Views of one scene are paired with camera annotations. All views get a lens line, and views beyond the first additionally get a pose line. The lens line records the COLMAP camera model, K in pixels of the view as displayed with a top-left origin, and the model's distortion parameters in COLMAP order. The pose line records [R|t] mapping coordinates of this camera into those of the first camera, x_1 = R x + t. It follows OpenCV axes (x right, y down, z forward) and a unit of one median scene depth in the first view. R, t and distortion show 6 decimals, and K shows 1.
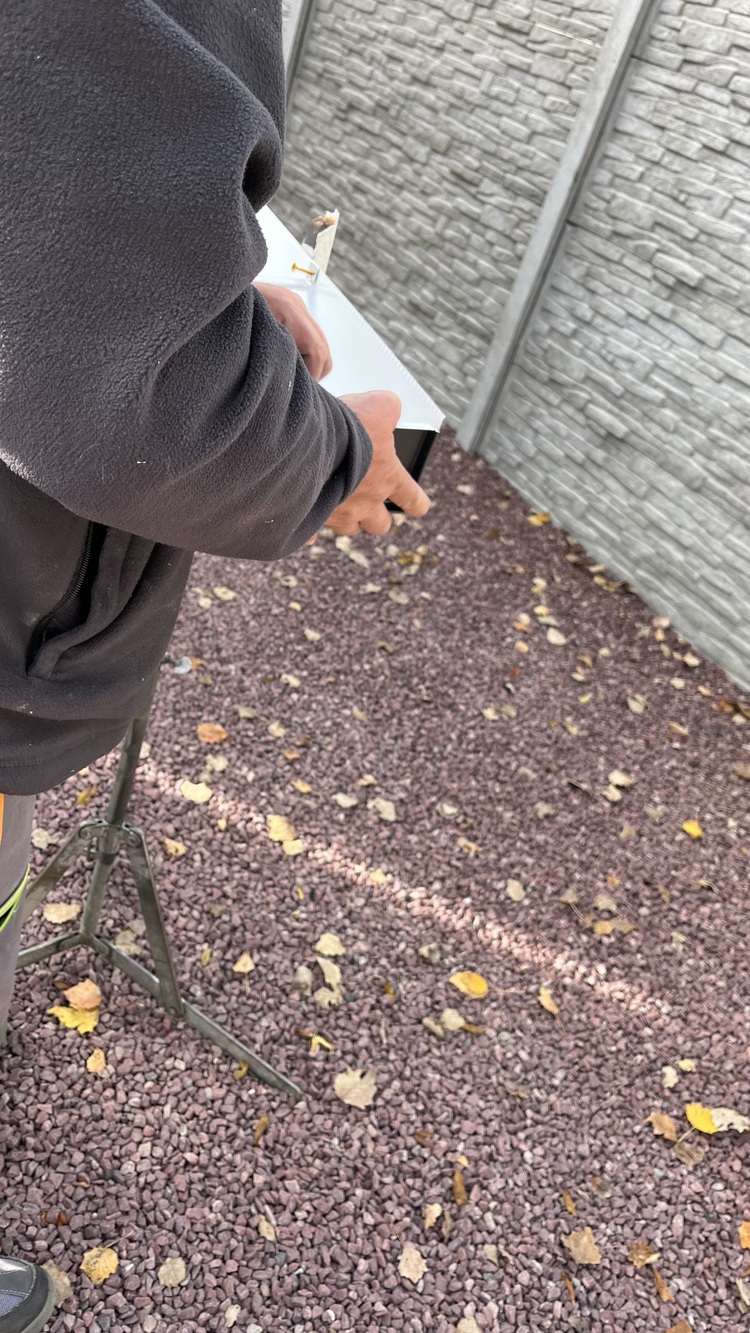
lens RADIAL K [[928.1, 0, 379.4], [0, 928.1, 721.6], [0, 0, 1]] dist [0.043384, -0.070863]
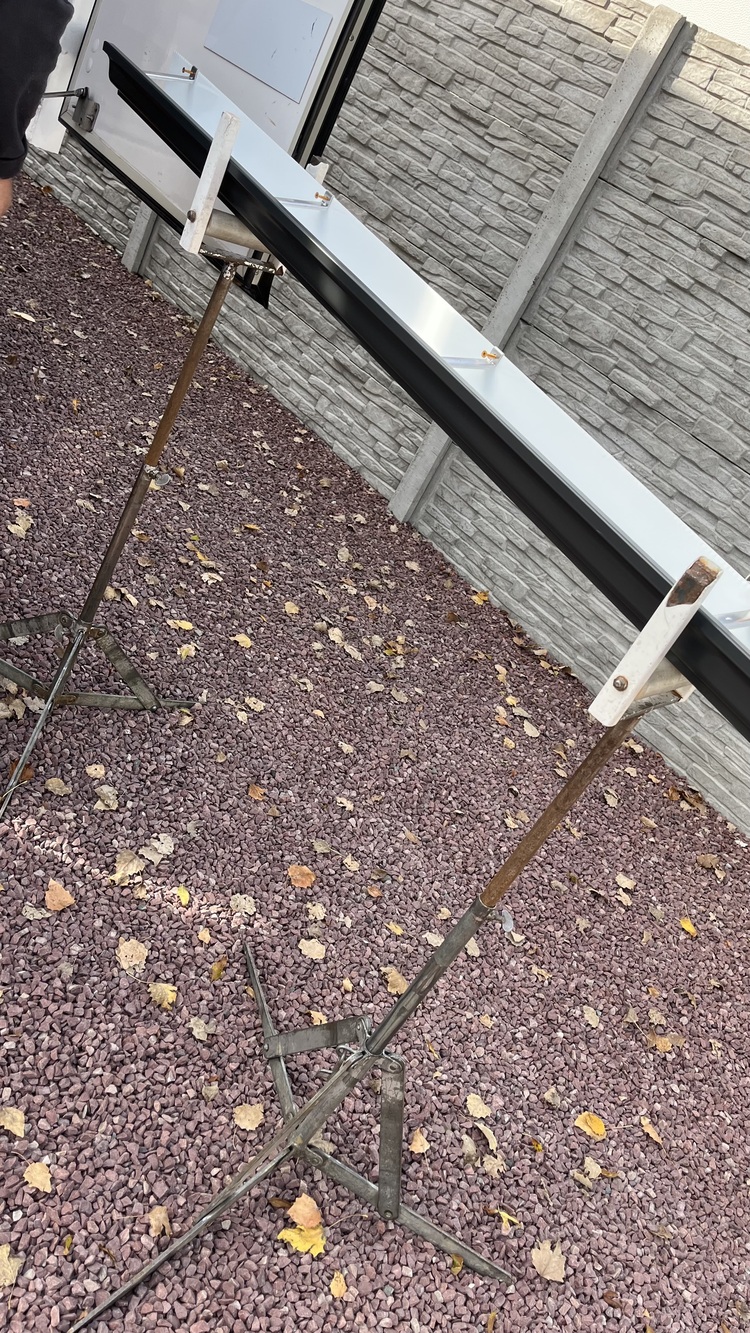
lens RADIAL K [[928.1, 0, 379.4], [0, 928.1, 721.6], [0, 0, 1]] dist [0.043384, -0.070863]
pose [[0.964564, 0.004575, 0.263809, -0.280792], [-0.010785, 0.999698, 0.022095, -0.134351], [-0.263628, -0.024157, 0.964322, 0.030196]]
